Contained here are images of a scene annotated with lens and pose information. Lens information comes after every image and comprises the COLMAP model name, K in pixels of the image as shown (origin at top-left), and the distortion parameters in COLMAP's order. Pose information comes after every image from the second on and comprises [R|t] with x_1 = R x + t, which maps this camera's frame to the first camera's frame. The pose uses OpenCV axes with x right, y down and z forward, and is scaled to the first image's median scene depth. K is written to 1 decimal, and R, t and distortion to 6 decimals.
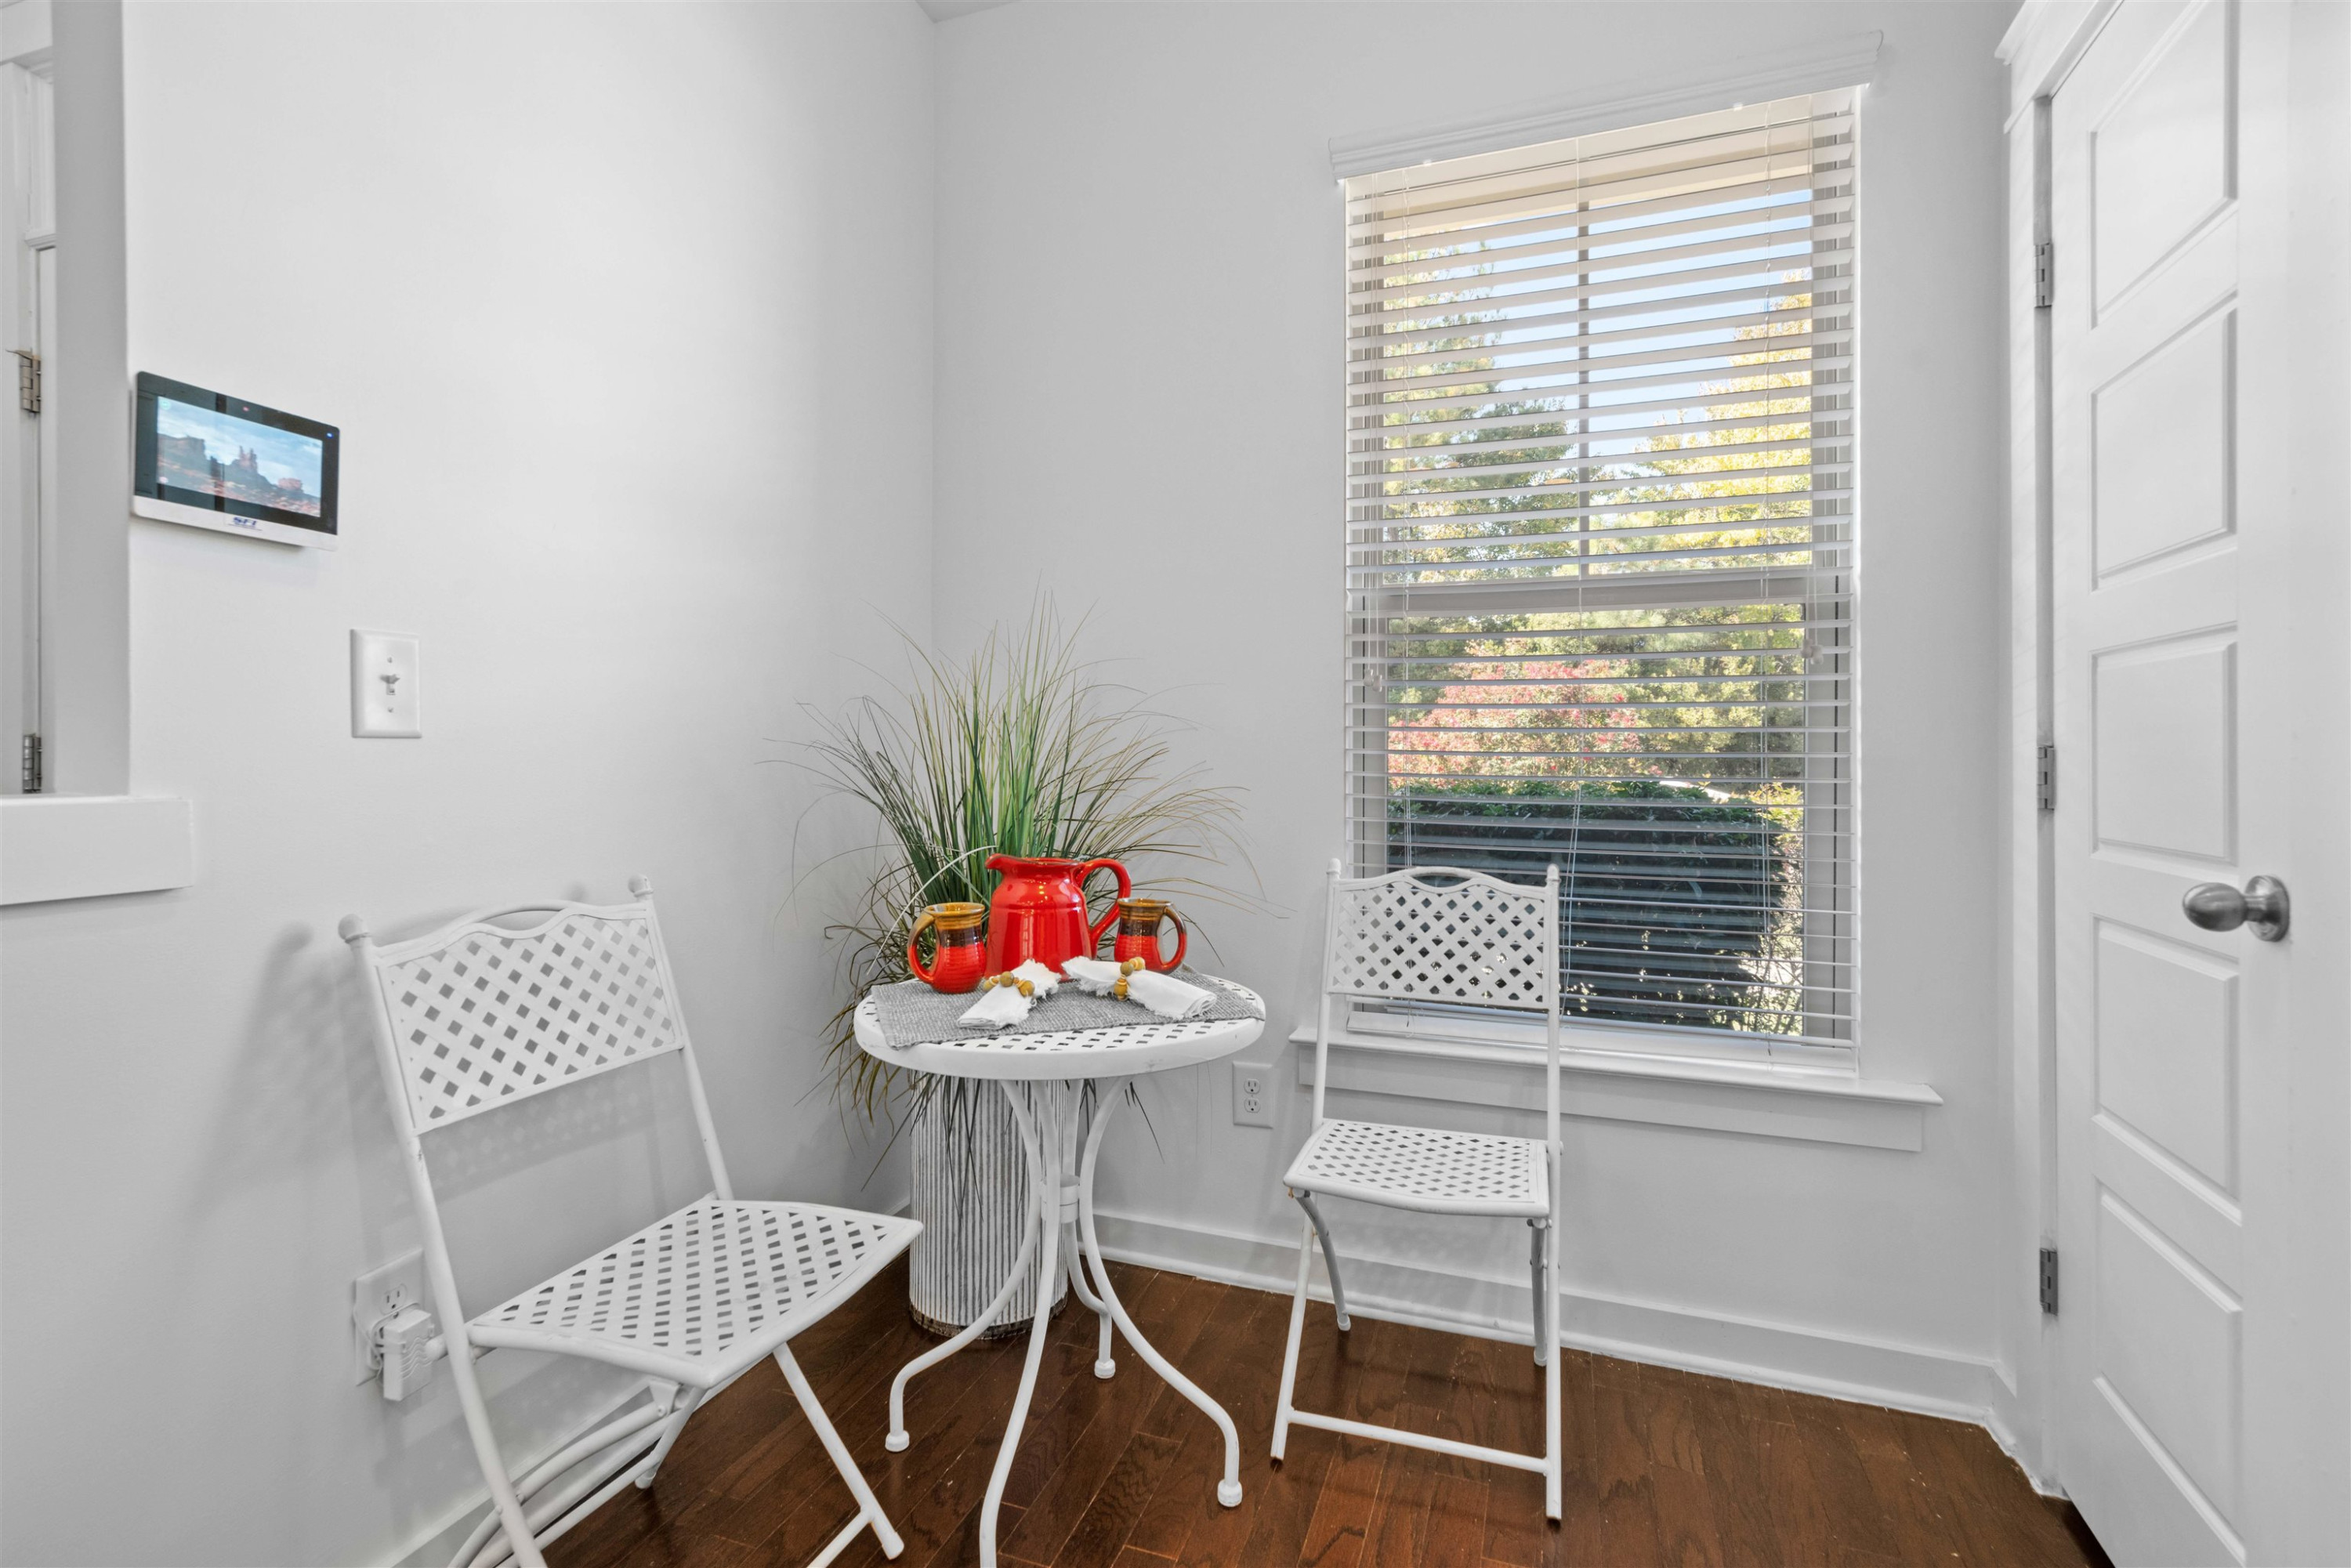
lens RADIAL K [[1112.9, 0, 1171.4], [0, 1112.9, 748.8], [0, 0, 1]] dist [-0.000994, 0.000919]
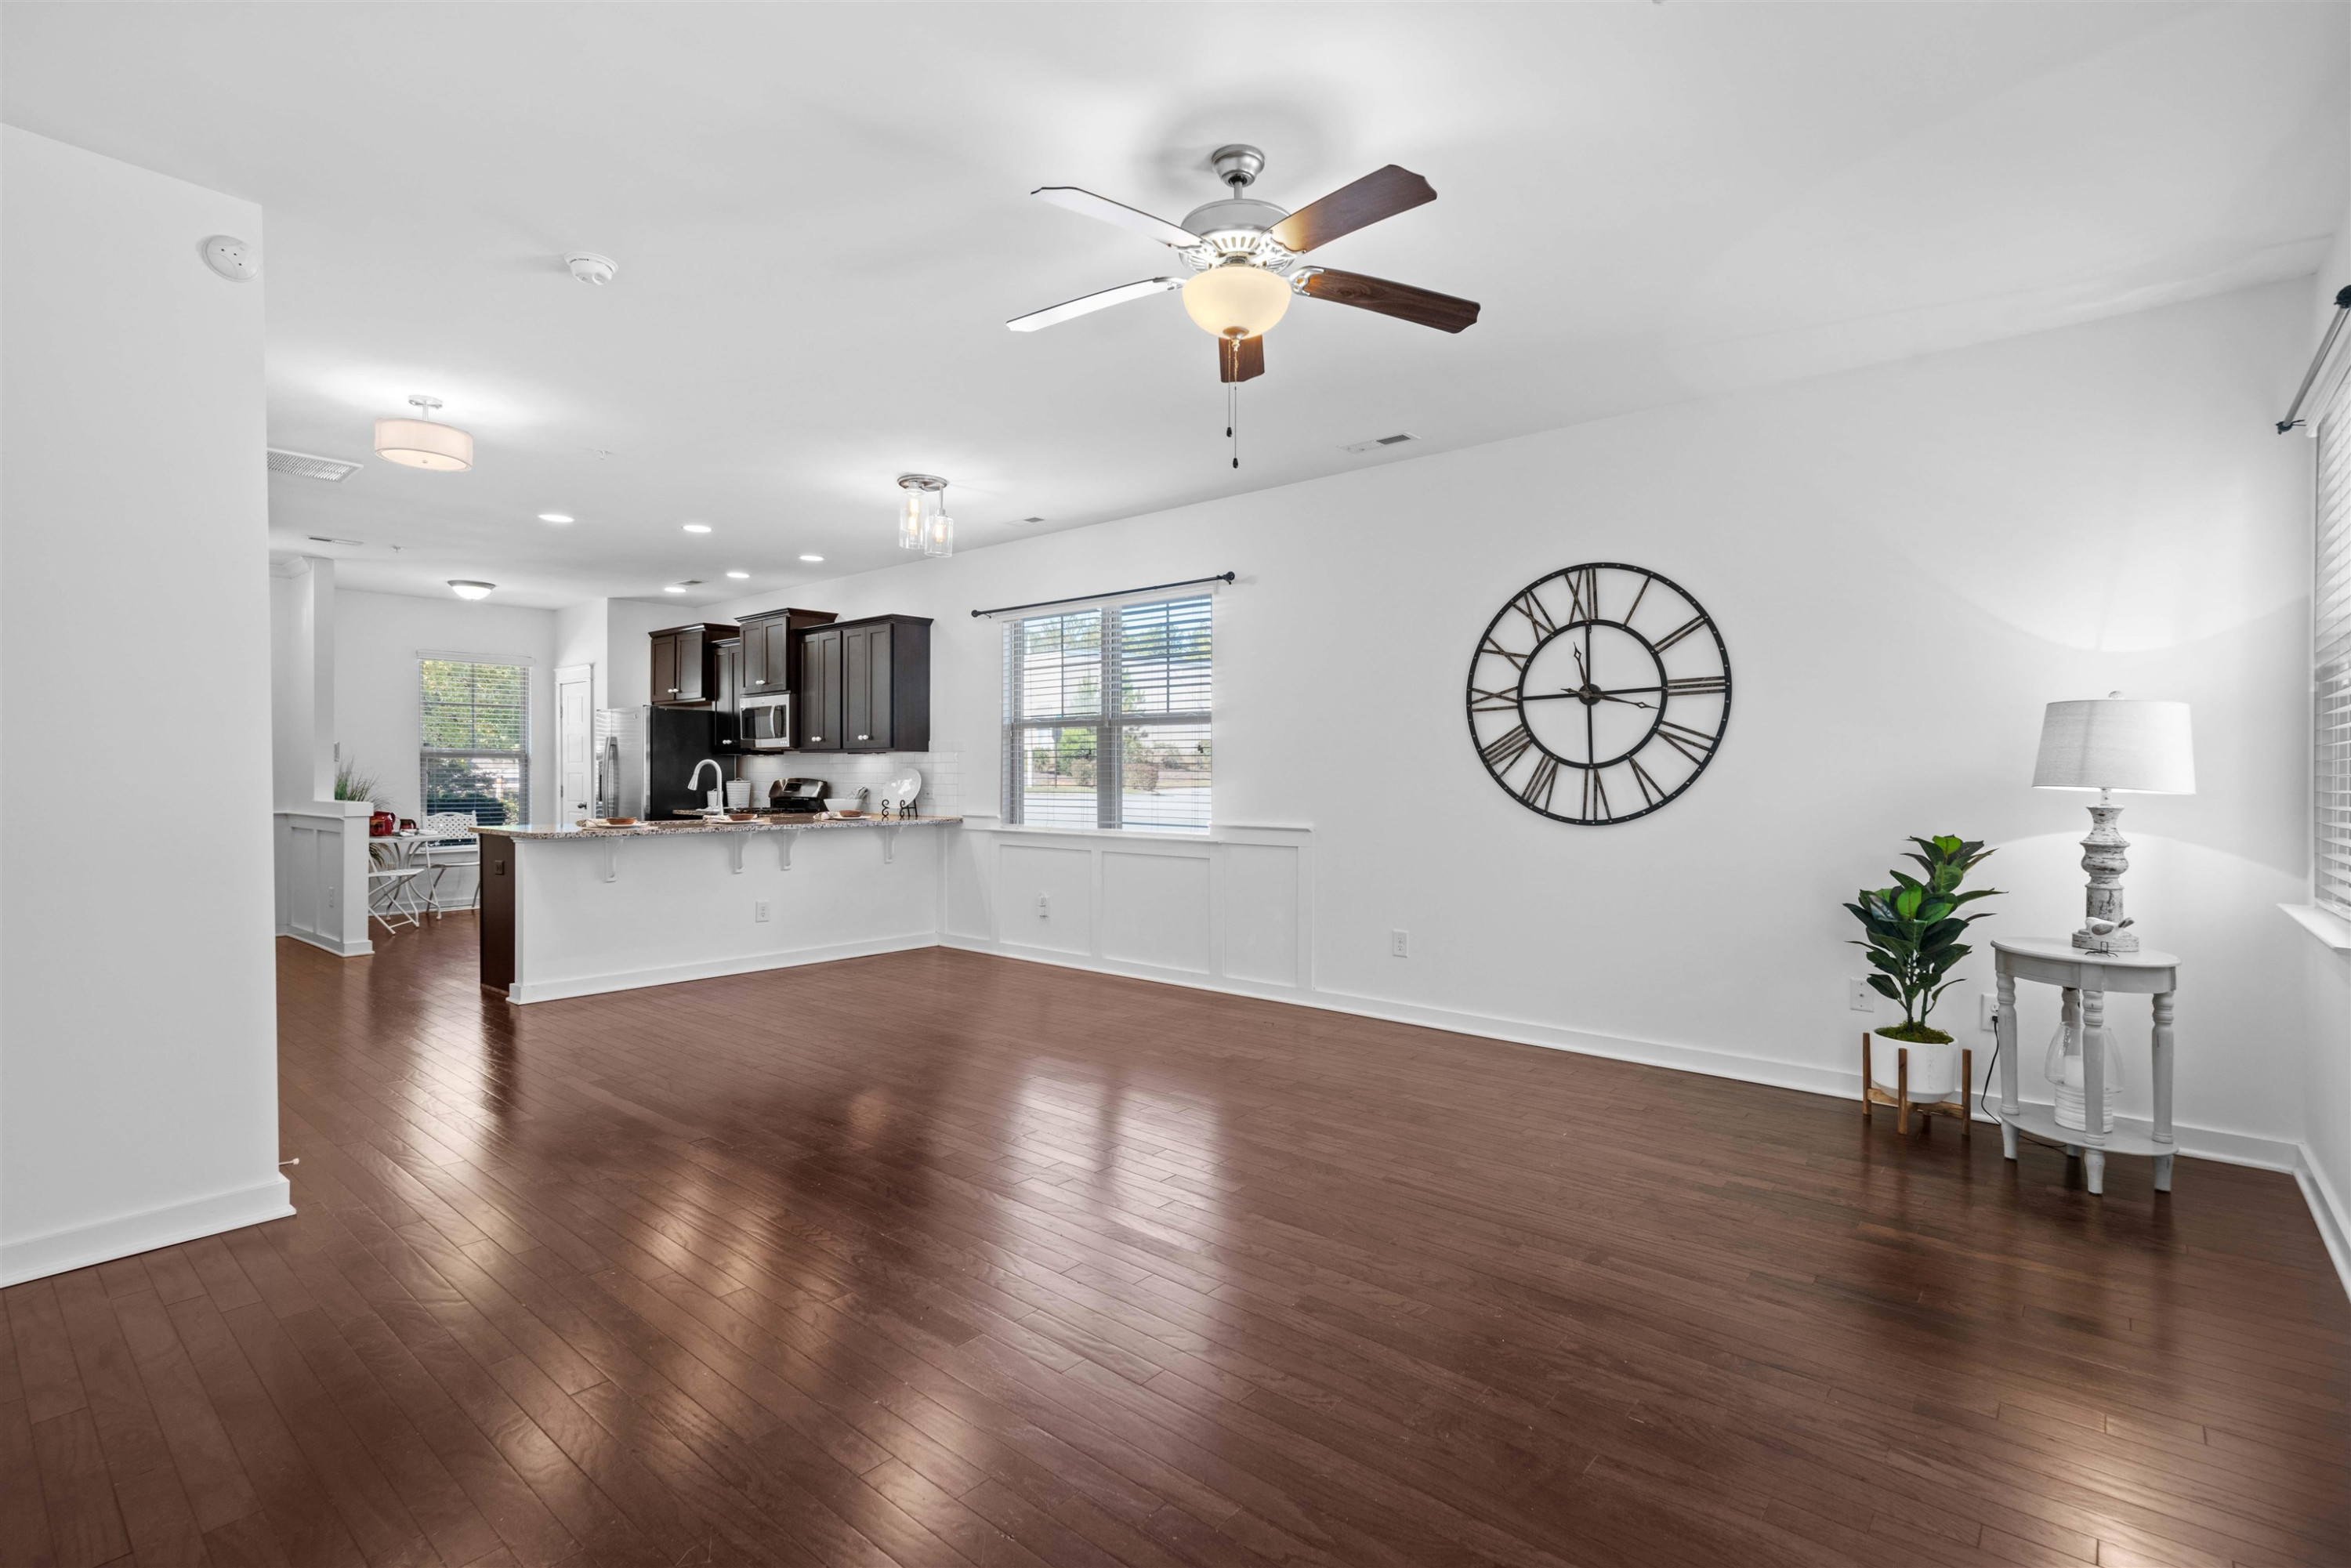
lens RADIAL K [[1096.9, 0, 1179.8], [0, 1096.9, 770.1], [0, 0, 1]] dist [-0.001578, 0.000149]
pose [[0.359201, -0.005925, 0.933242, -3.095251], [-0.001564, 0.999975, 0.006951, -0.115548], [-0.933259, -0.003957, 0.359182, -3.711837]]
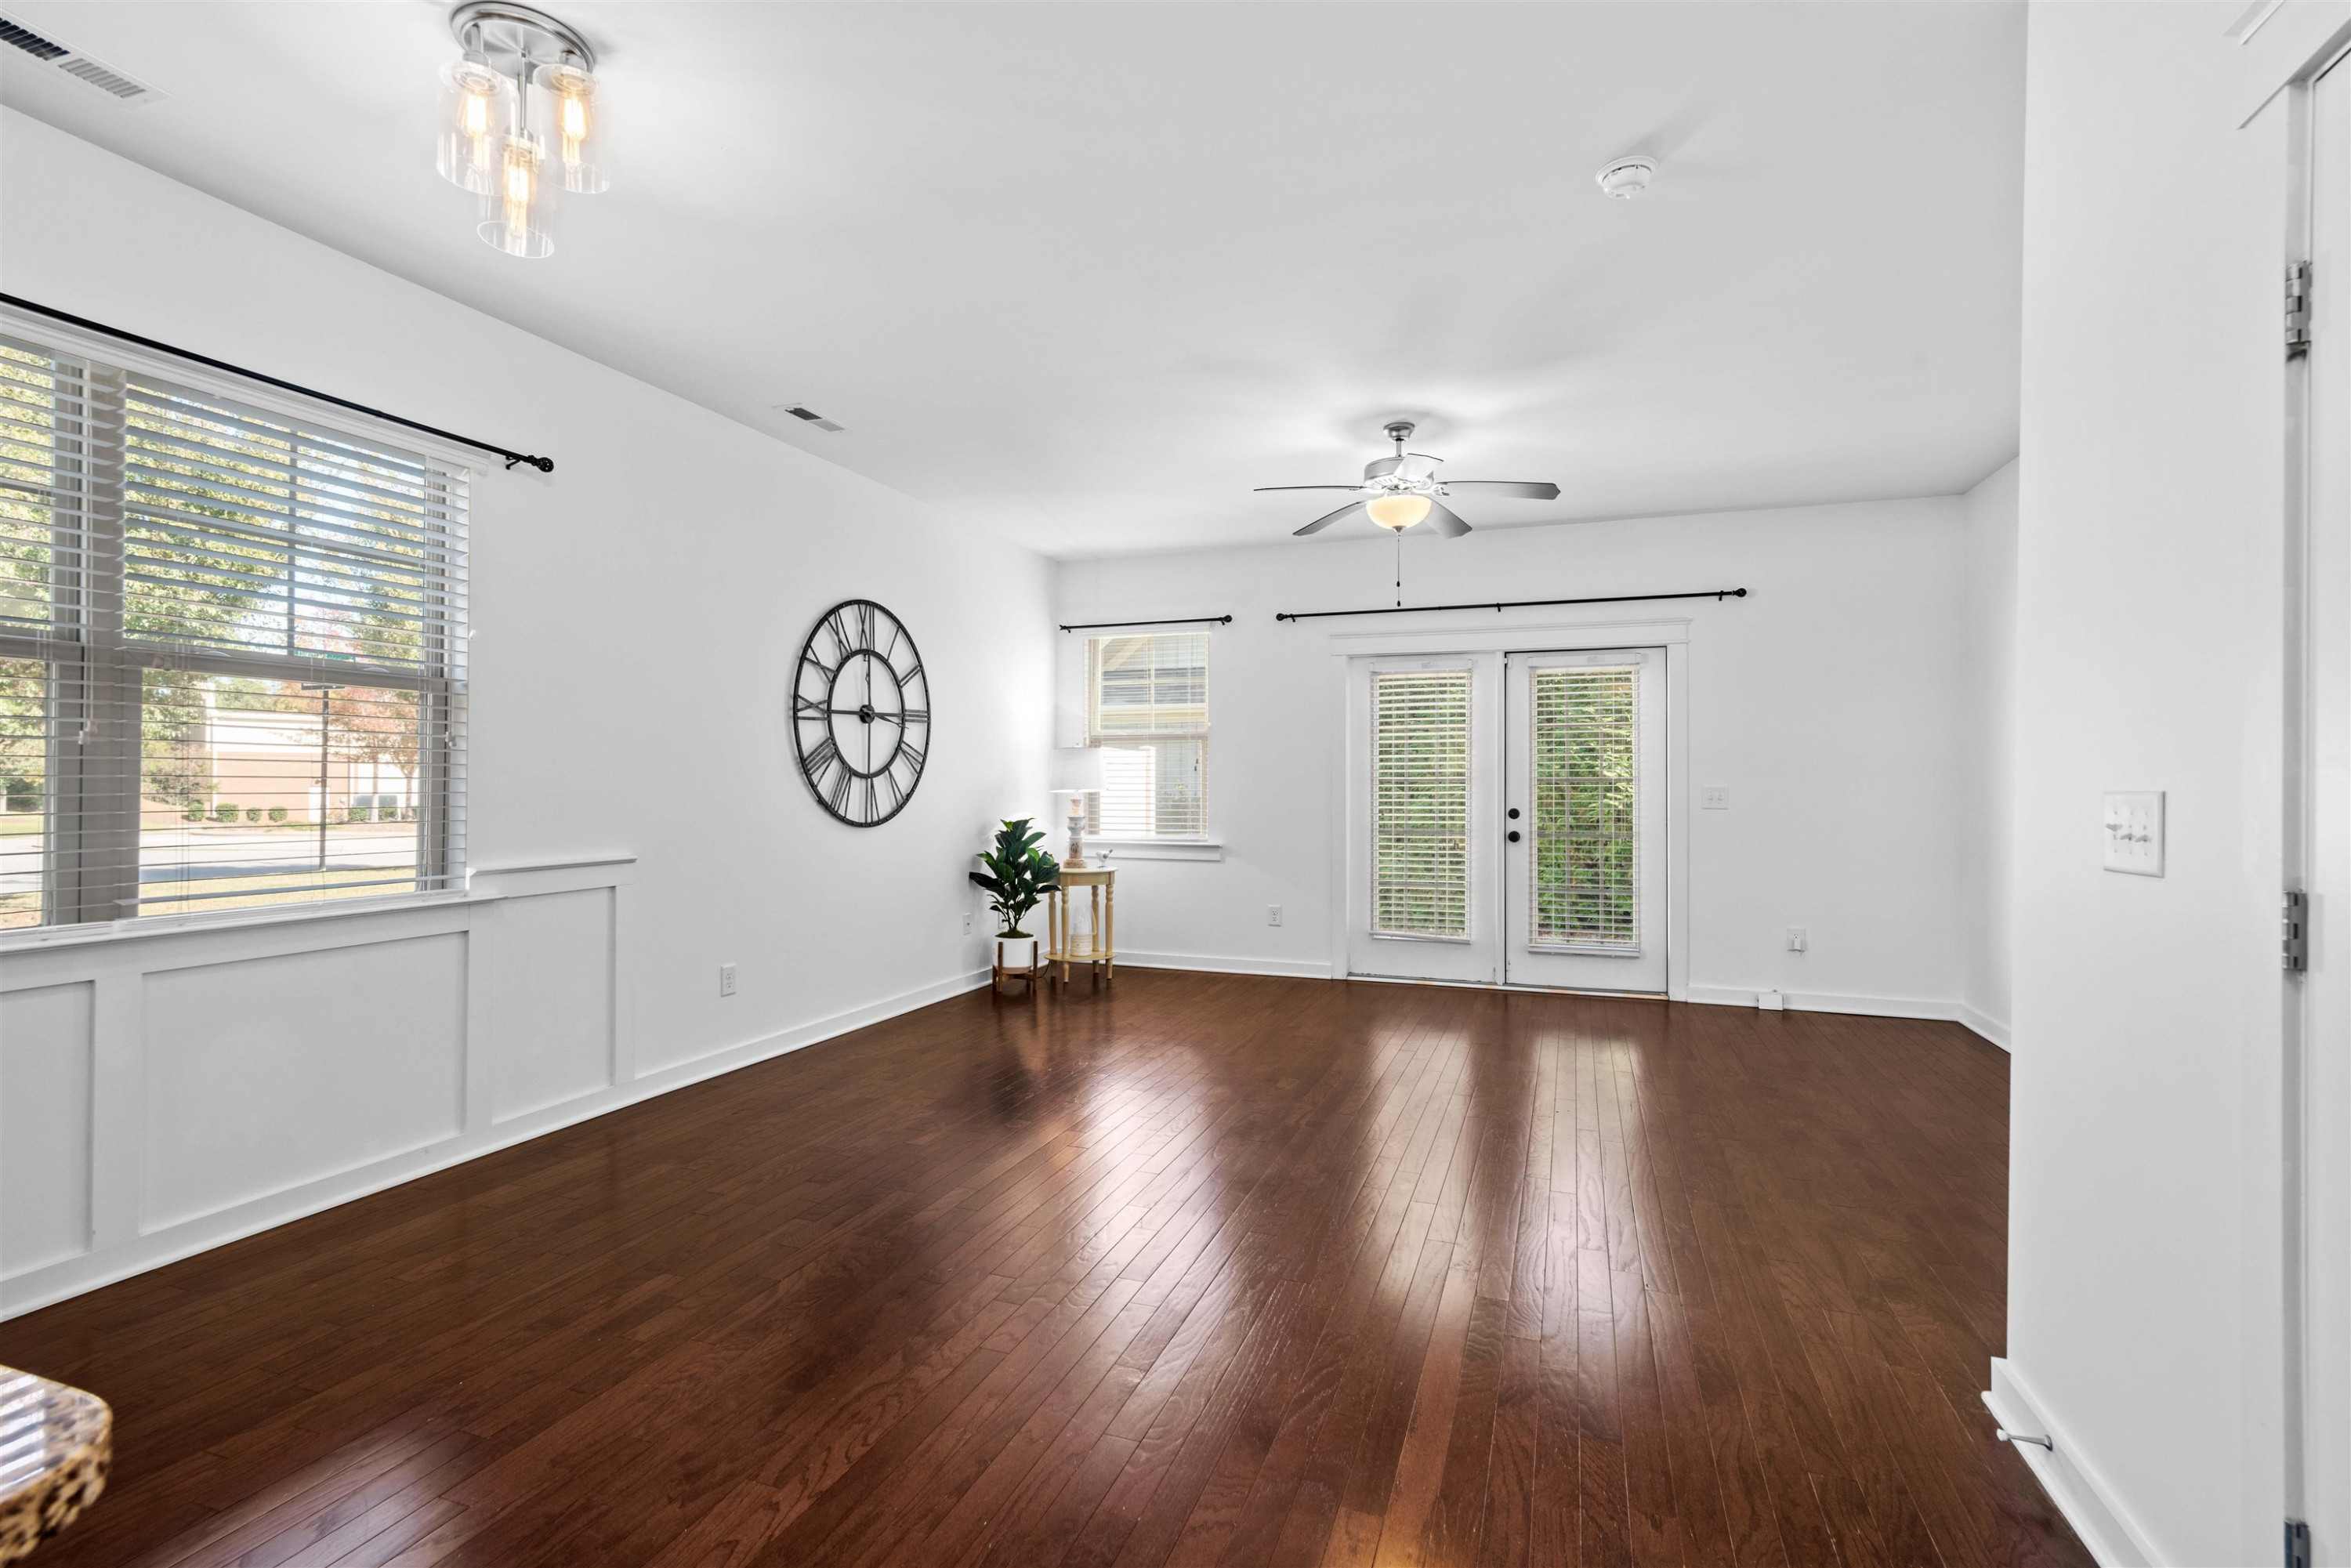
lens RADIAL K [[1098.5, 0, 1169.5], [0, 1098.5, 776.5], [0, 0, 1]] dist [-0.012857, 0.000096]
pose [[-0.999889, -0.007149, 0.013072, -1.340381], [-0.007291, 0.999914, -0.010860, -0.083687], [-0.012993, -0.010954, -0.999856, -0.952776]]
